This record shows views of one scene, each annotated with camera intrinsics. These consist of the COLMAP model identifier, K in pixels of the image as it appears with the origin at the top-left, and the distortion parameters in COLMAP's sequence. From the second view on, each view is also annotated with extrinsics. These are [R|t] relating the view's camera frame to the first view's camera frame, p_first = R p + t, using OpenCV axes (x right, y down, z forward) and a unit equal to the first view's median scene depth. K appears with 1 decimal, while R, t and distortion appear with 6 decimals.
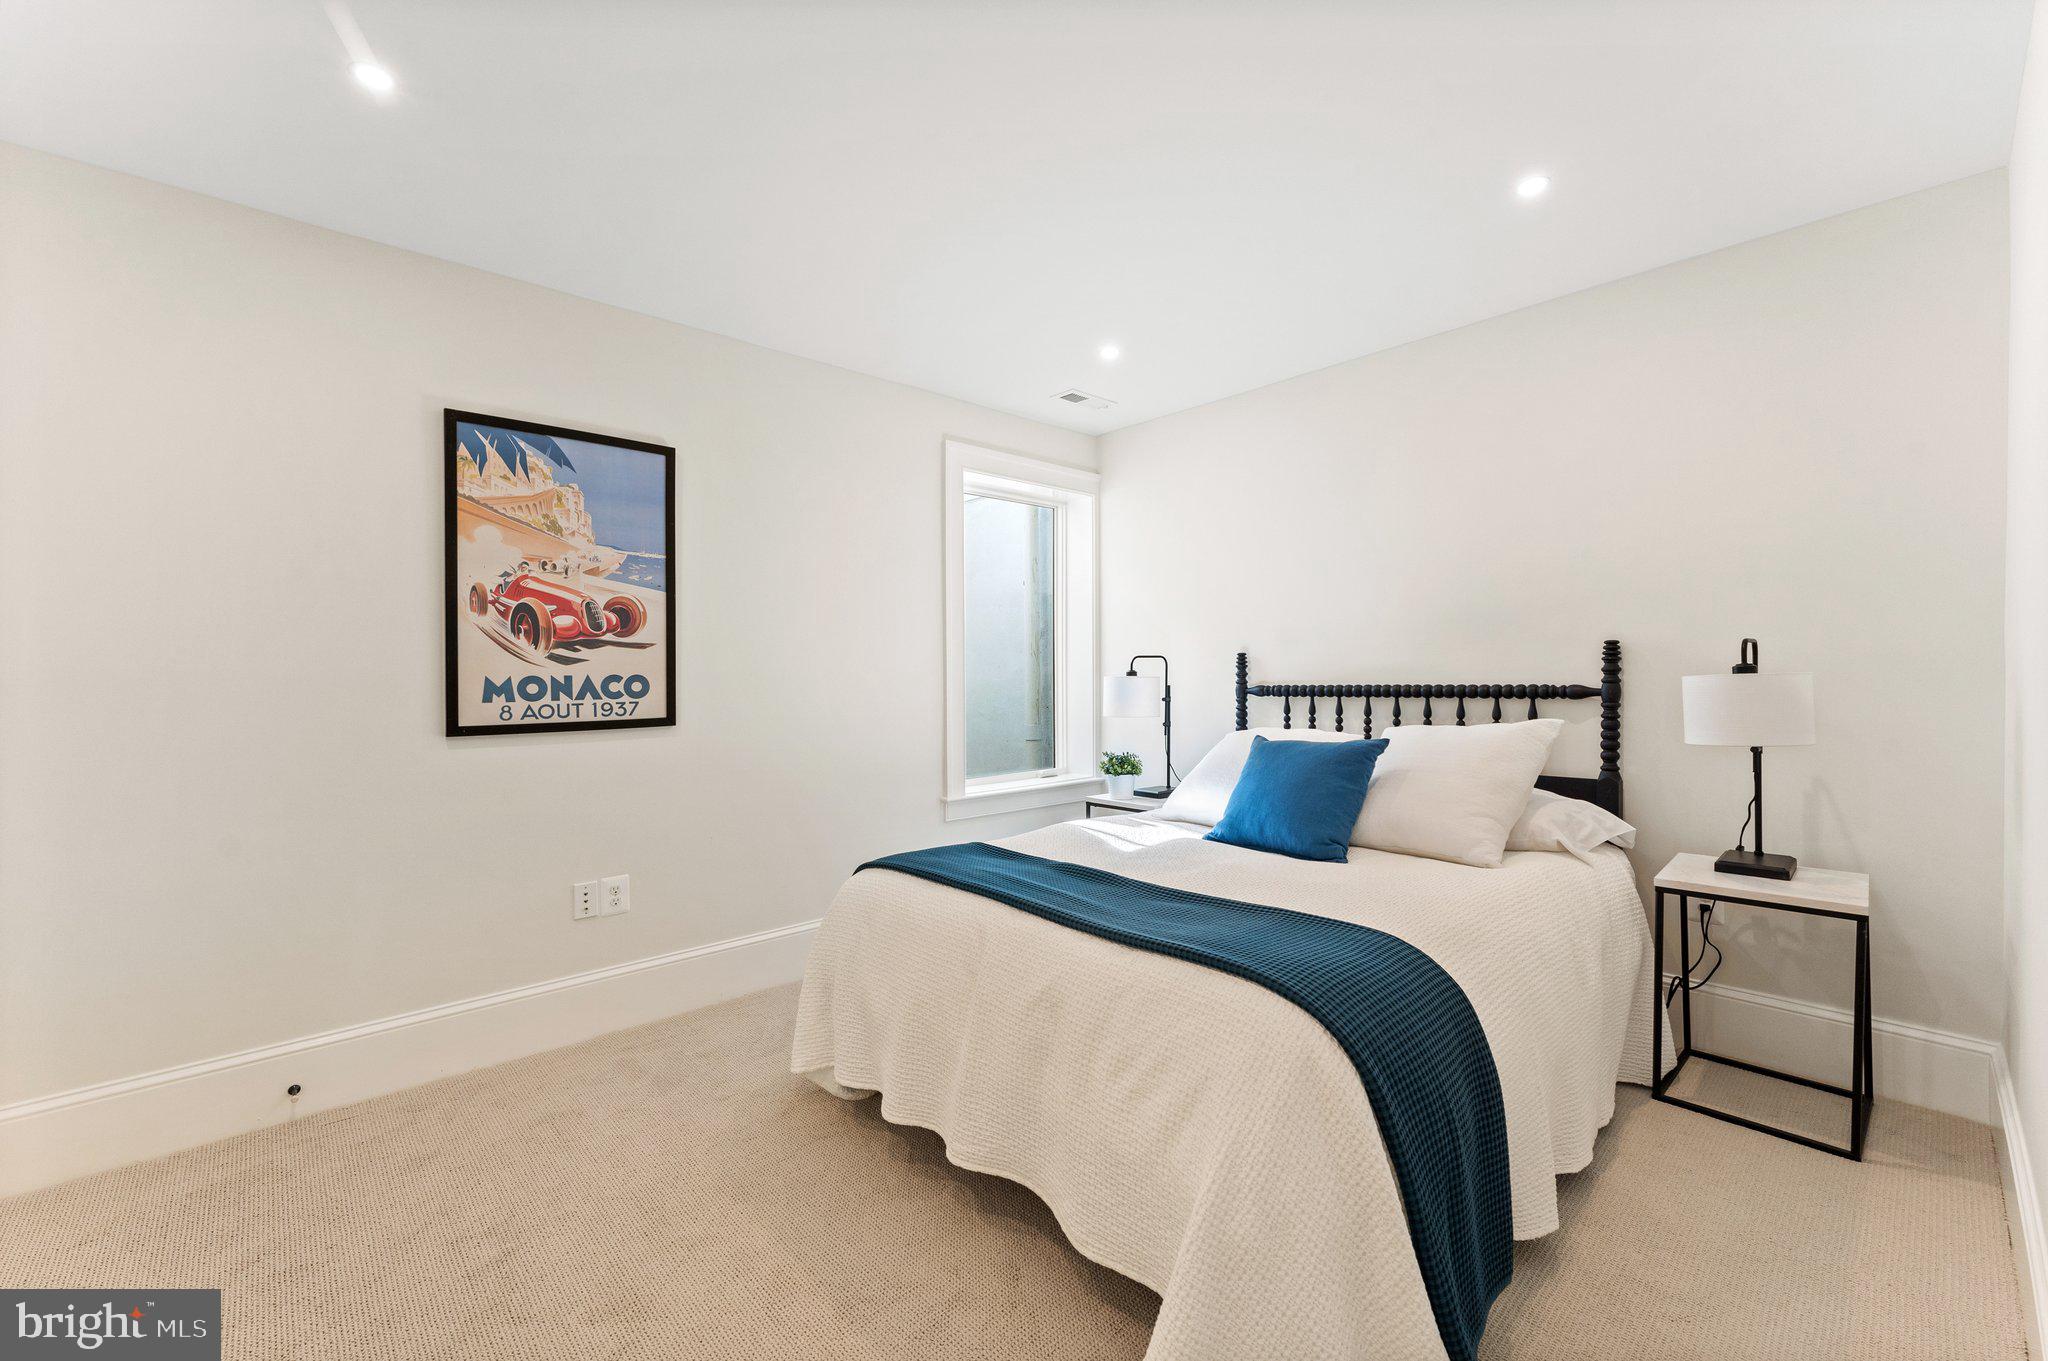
lens RADIAL K [[854.7, 0, 1019.3], [0, 854.7, 672.0], [0, 0, 1]] dist [0.002843, 0.000248]
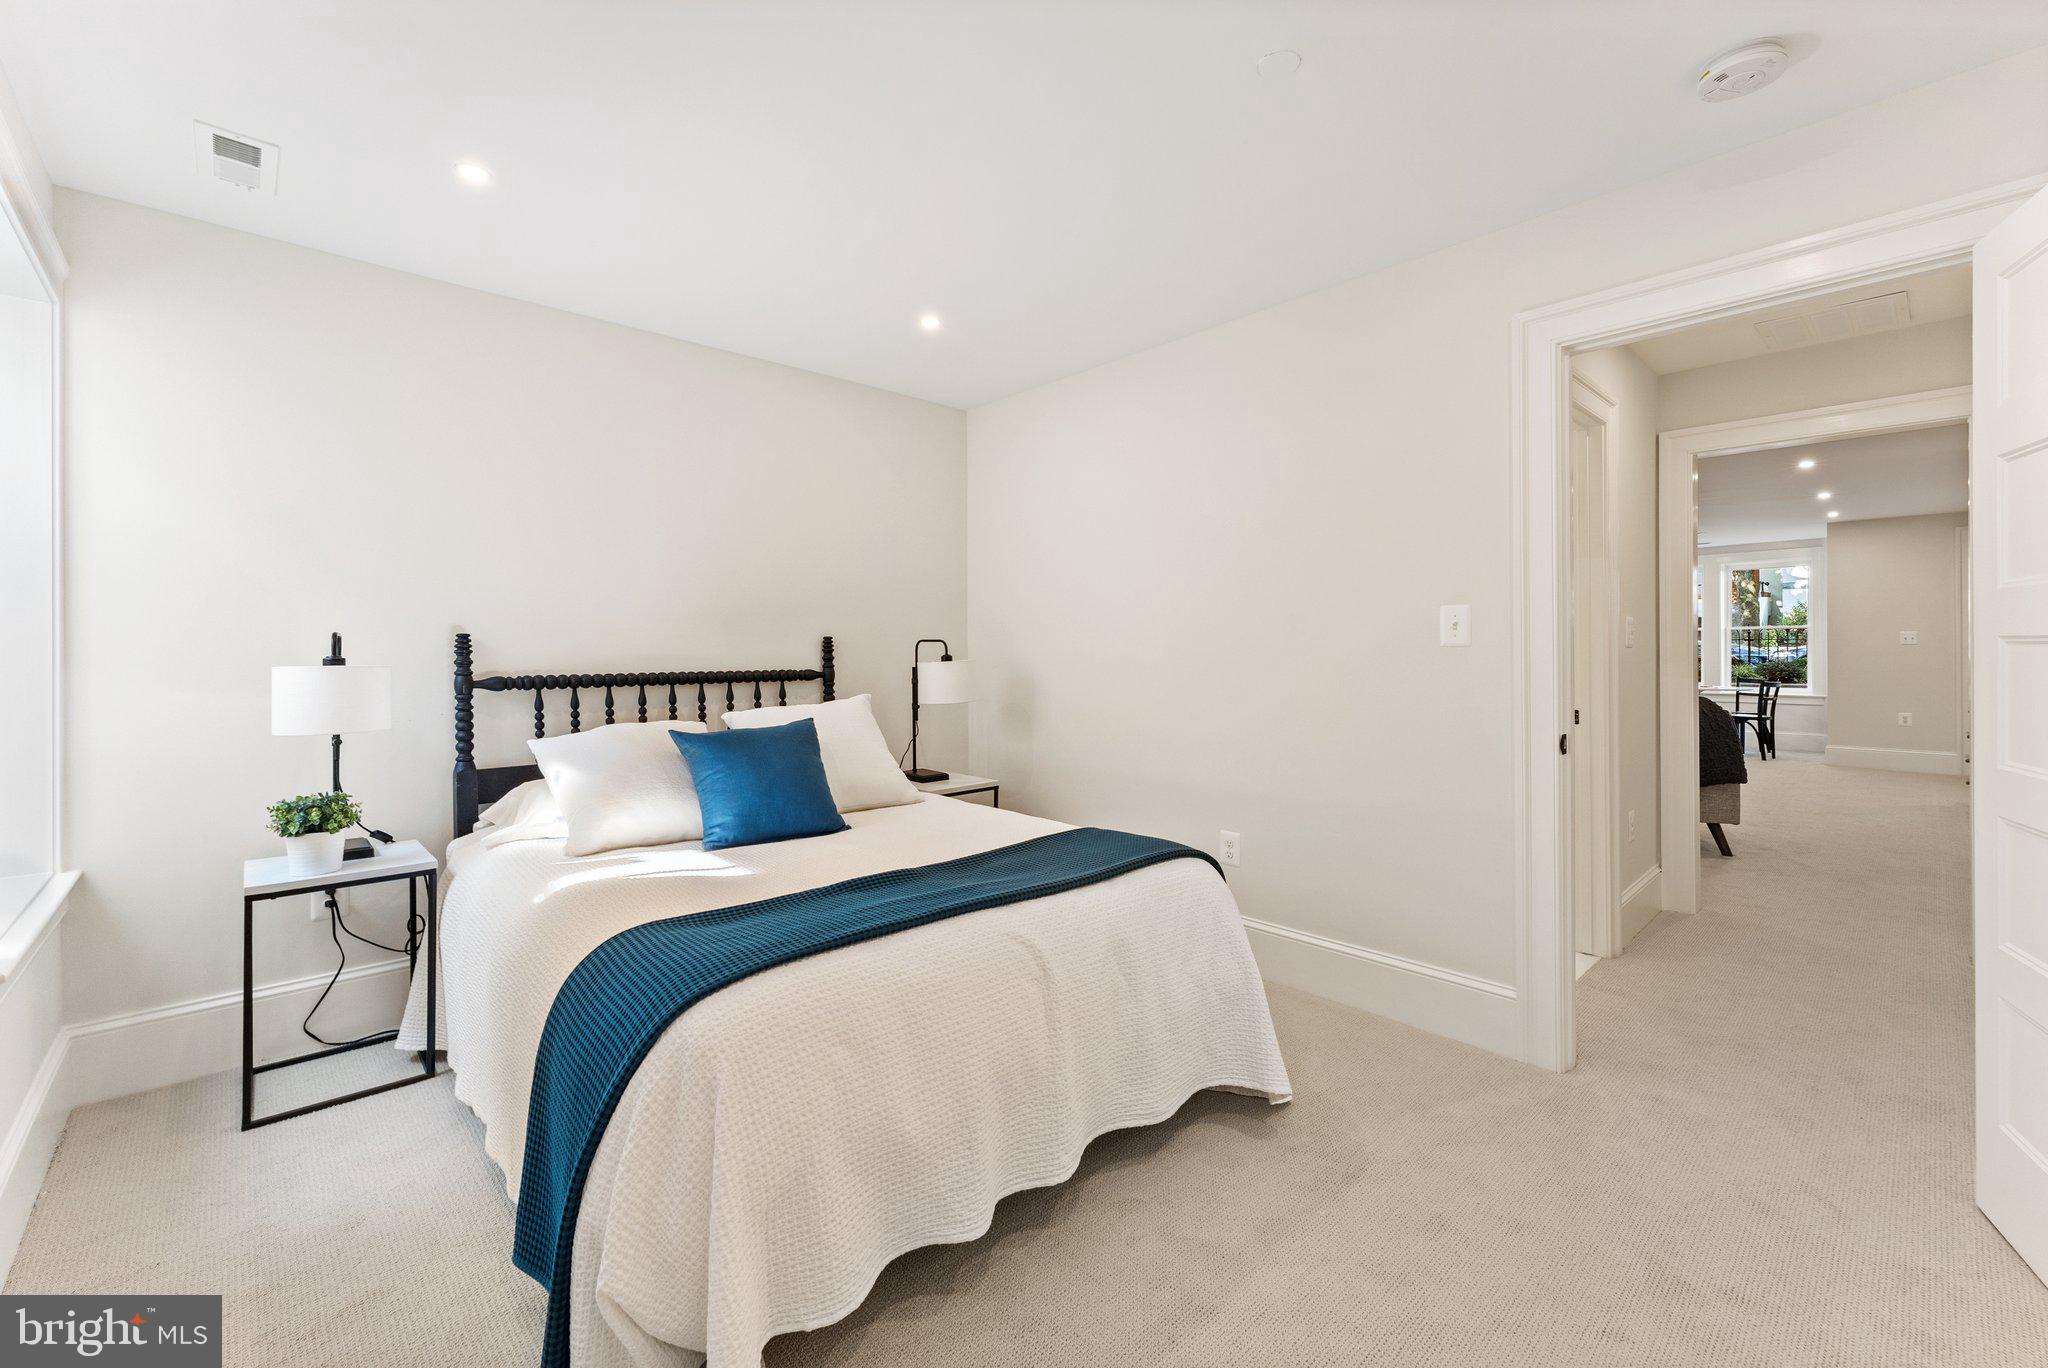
lens RADIAL K [[839.1, 0, 1025.5], [0, 839.1, 666.9], [0, 0, 1]] dist [0.002808, -0.001126]
pose [[-0.022926, -0.002798, 0.999733, -0.601356], [0.004440, 0.999986, 0.002901, 0.007914], [-0.999727, 0.004506, -0.022914, 0.647078]]
